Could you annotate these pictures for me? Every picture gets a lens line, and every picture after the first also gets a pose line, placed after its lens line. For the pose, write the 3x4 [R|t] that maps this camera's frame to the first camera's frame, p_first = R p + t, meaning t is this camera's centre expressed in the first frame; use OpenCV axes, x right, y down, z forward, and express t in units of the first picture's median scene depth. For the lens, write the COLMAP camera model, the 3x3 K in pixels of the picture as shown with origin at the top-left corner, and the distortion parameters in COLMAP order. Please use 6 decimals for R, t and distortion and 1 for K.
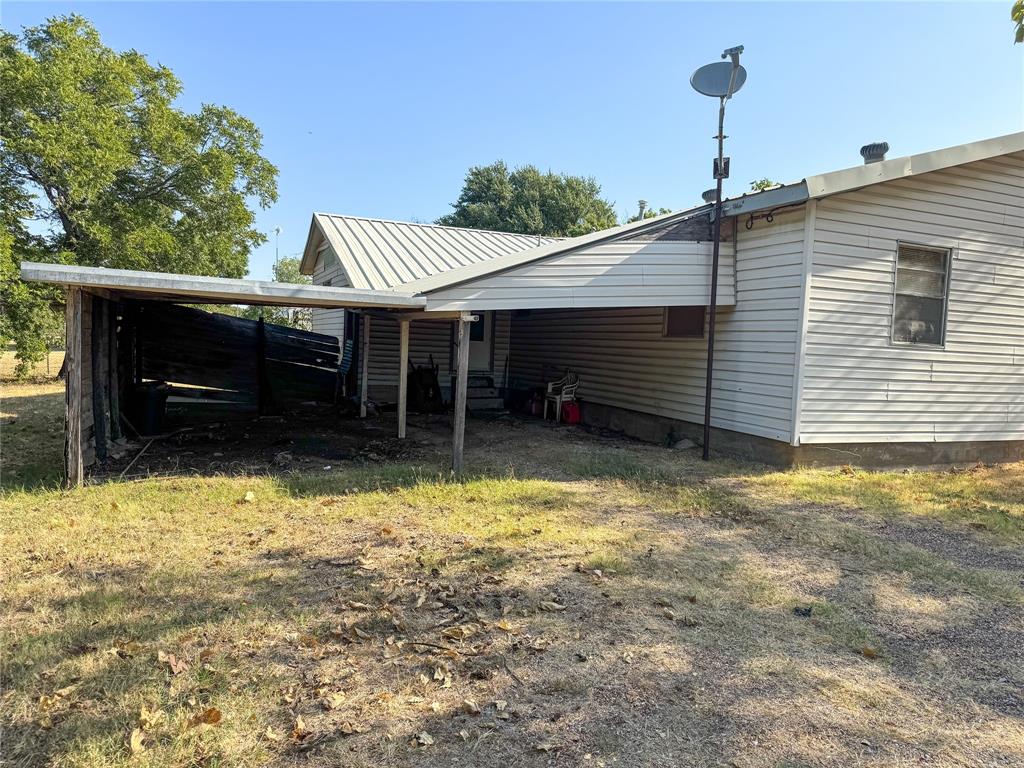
lens RADIAL K [[724.1, 0, 515.3], [0, 724.1, 396.6], [0, 0, 1]] dist [0.092313, -0.146729]
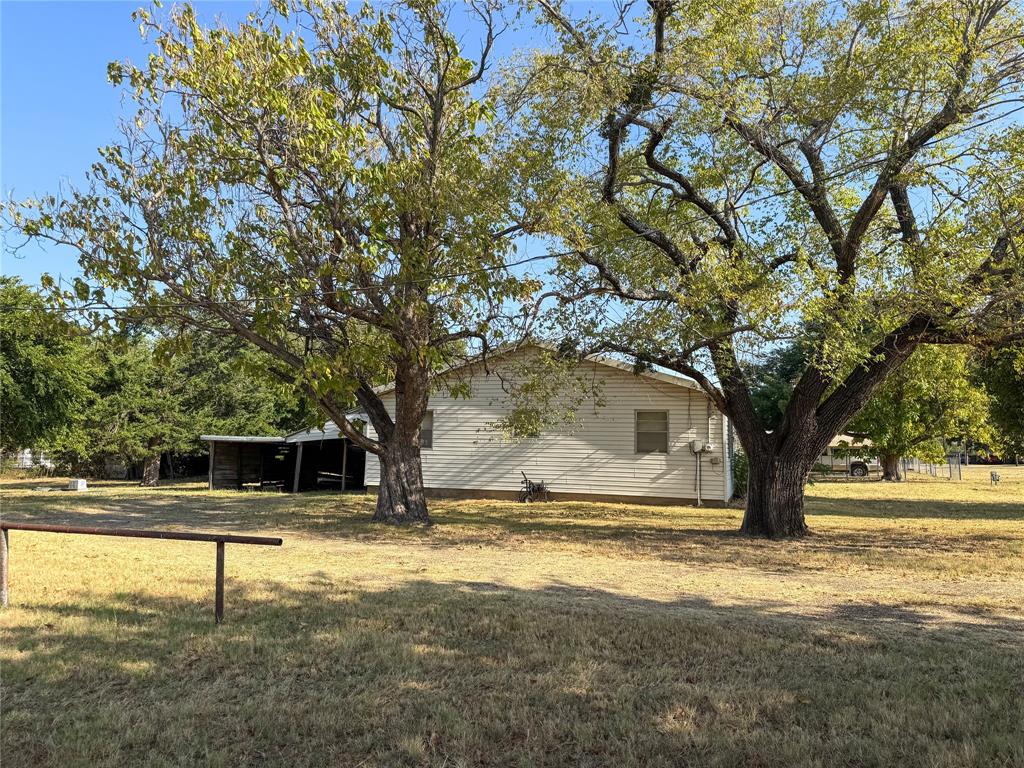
lens RADIAL K [[724.1, 0, 515.3], [0, 724.1, 396.6], [0, 0, 1]] dist [0.092313, -0.146729]
pose [[0.743786, -0.077941, -0.663858, 2.447271], [-0.045630, 0.984941, -0.166762, 0.155557], [0.666858, 0.154327, 0.729029, -0.626686]]
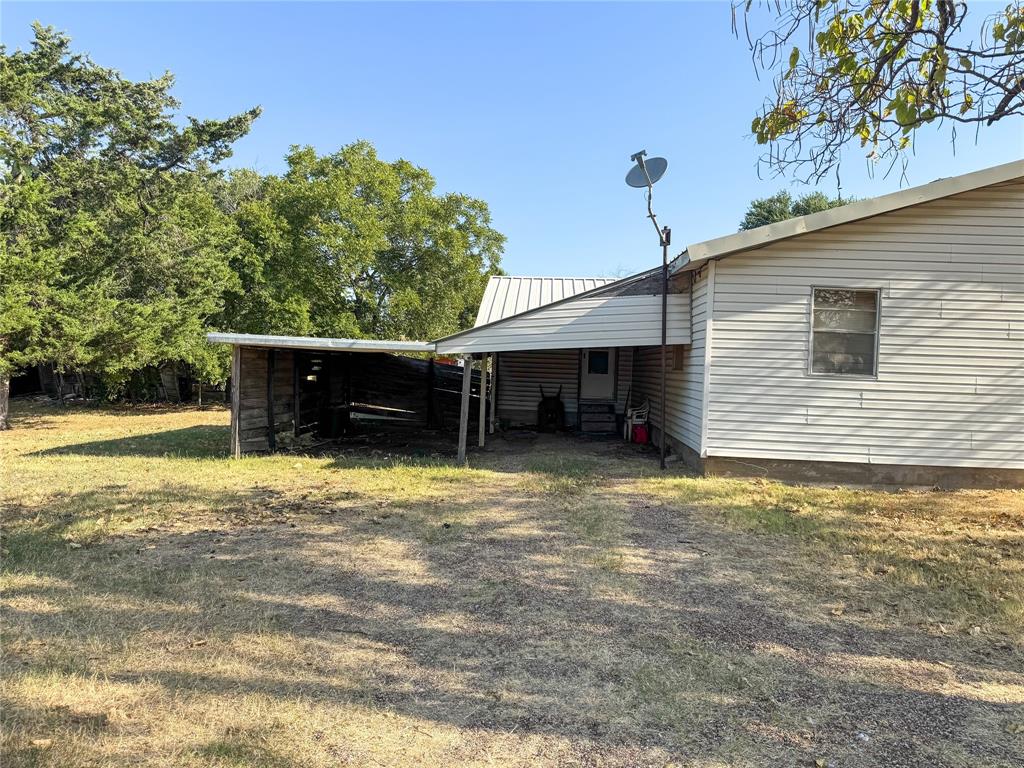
lens RADIAL K [[724.1, 0, 515.3], [0, 724.1, 396.6], [0, 0, 1]] dist [0.092313, -0.146729]
pose [[0.905513, 0.006907, -0.424262, 0.566116], [-0.026698, 0.998814, -0.040723, 0.021371], [0.423478, 0.048202, 0.904623, -0.230458]]
